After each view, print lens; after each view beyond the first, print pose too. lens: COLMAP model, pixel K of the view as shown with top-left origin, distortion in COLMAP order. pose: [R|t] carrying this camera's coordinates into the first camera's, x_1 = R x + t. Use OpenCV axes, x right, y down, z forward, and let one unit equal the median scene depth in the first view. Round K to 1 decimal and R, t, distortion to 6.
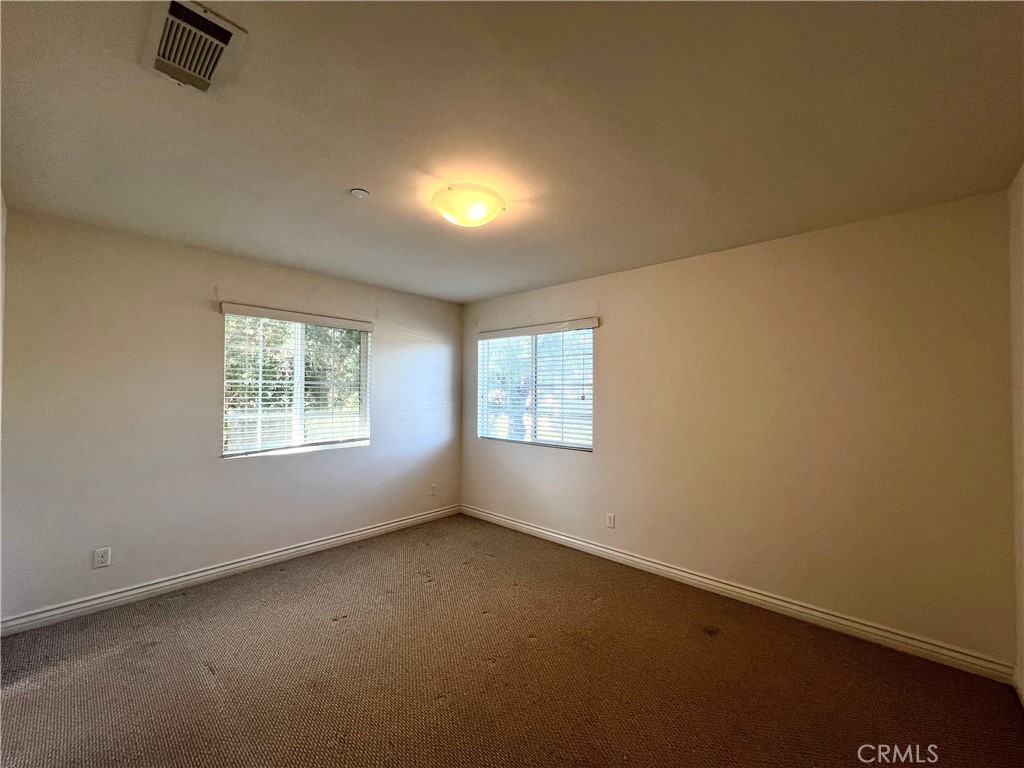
lens RADIAL K [[410.9, 0, 513.4], [0, 410.9, 390.0], [0, 0, 1]] dist [0.010210, -0.000073]
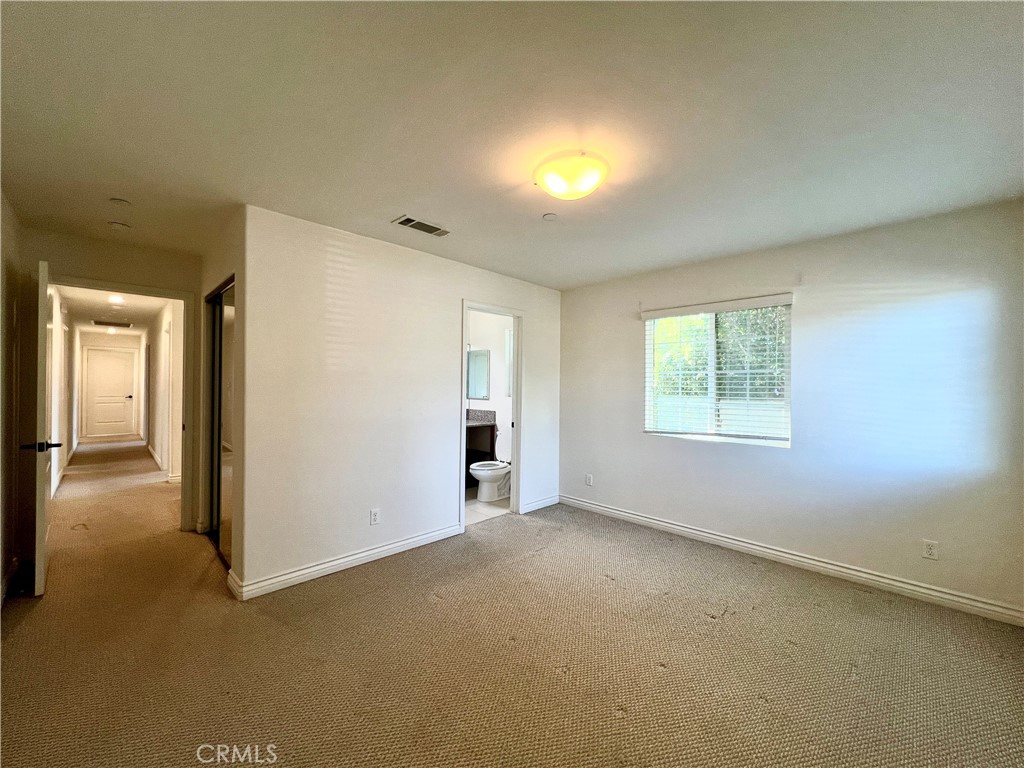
lens RADIAL K [[410.9, 0, 506.1], [0, 410.9, 386.0], [0, 0, 1]] dist [0.010210, -0.000073]
pose [[-0.033468, 0.004430, -0.999430, 0.529572], [0.005834, 0.999974, 0.004237, 0.009724], [0.999423, -0.005689, -0.033493, 0.554761]]
